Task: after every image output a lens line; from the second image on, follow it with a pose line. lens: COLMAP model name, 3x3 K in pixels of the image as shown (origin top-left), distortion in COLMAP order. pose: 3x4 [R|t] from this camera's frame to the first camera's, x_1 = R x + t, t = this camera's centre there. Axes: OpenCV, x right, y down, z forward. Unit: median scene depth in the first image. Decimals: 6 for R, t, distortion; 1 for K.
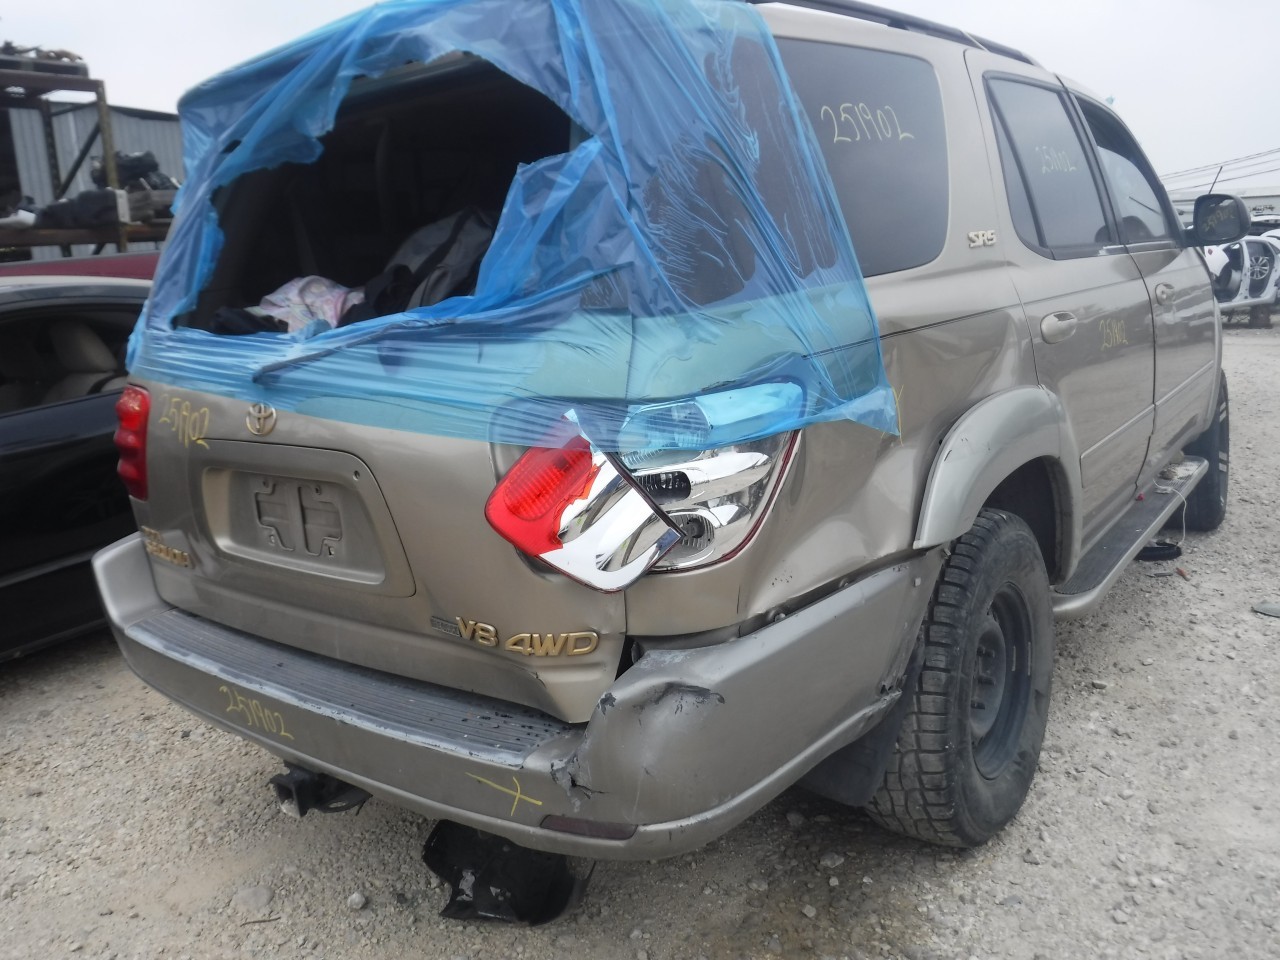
lens RADIAL K [[1048.7, 0, 645.8], [0, 1048.7, 485.2], [0, 0, 1]] dist [-0.071475, 0.014359]
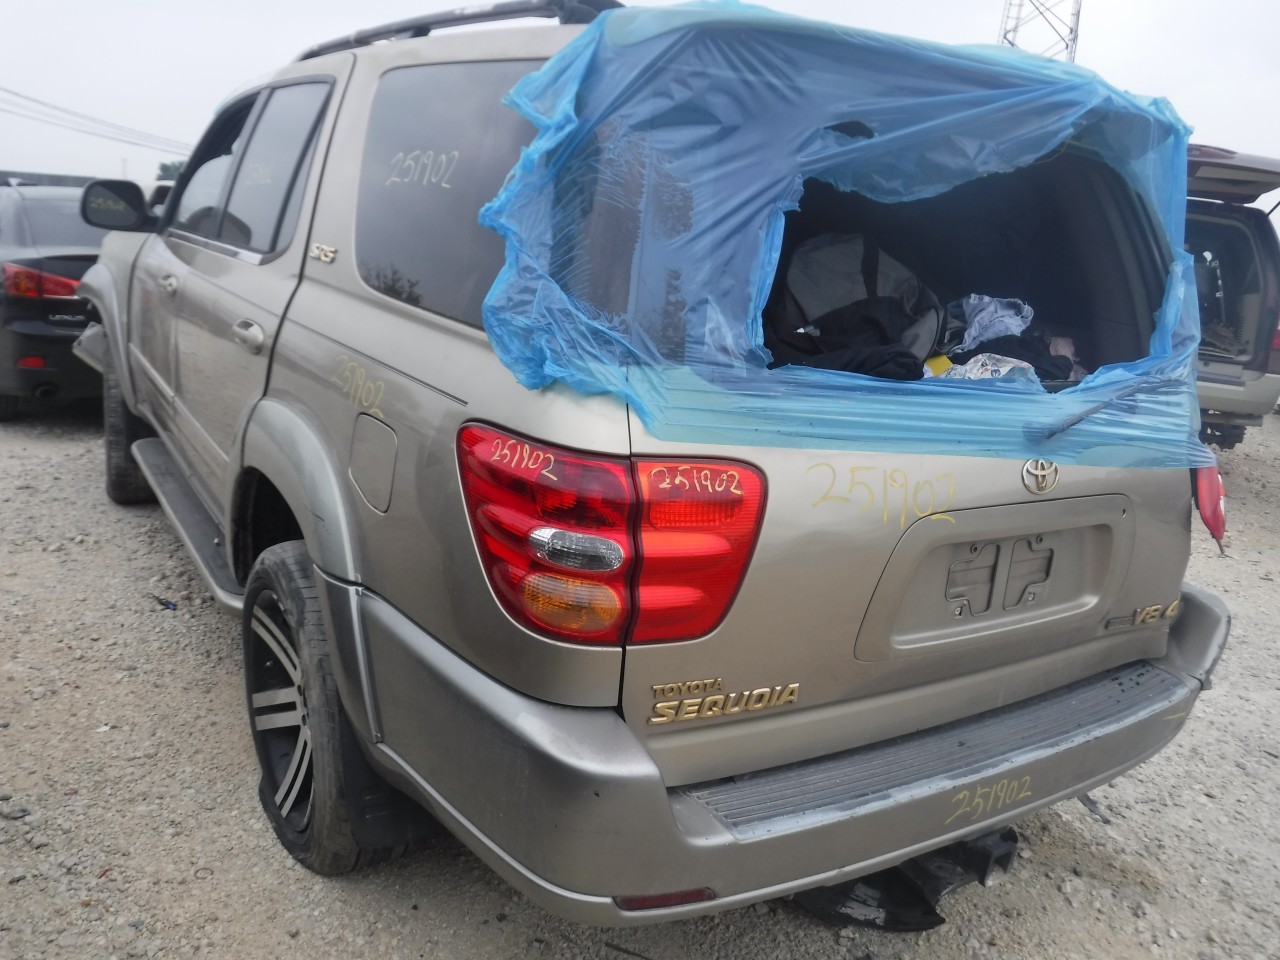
lens RADIAL K [[1048.7, 0, 645.8], [0, 1048.7, 485.2], [0, 0, 1]] dist [-0.071475, 0.014359]
pose [[0.309922, -0.129890, 0.941848, -1.574984], [0.084724, 0.990456, 0.108714, -0.216308], [-0.946980, 0.046104, 0.317968, 1.199361]]
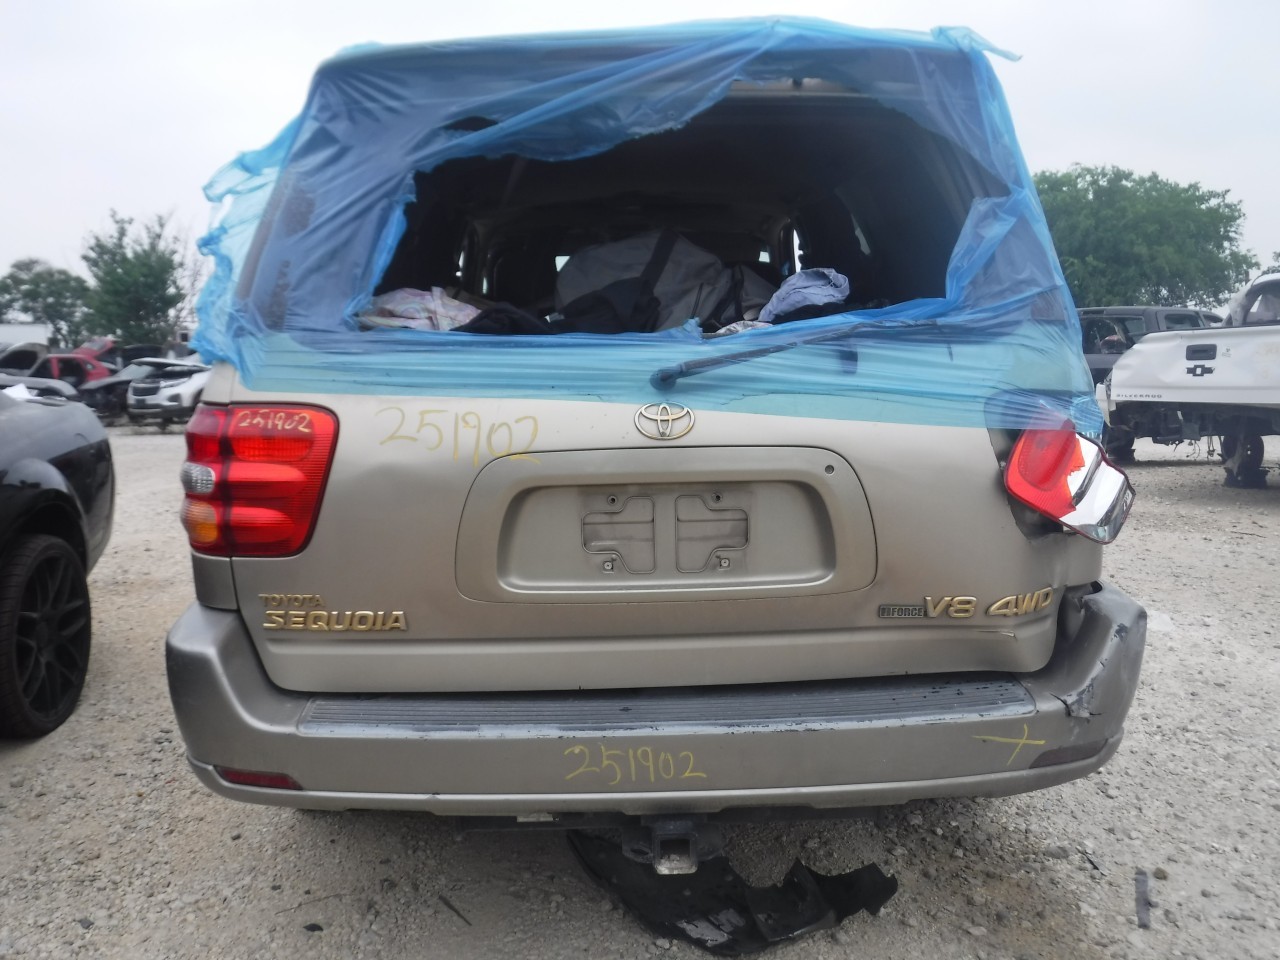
lens RADIAL K [[1048.7, 0, 645.8], [0, 1048.7, 485.2], [0, 0, 1]] dist [-0.071475, 0.014359]
pose [[0.767358, -0.022230, 0.640833, -1.118762], [0.095315, 0.992250, -0.079713, 0.072552], [-0.634095, 0.122249, 0.763530, 0.366669]]
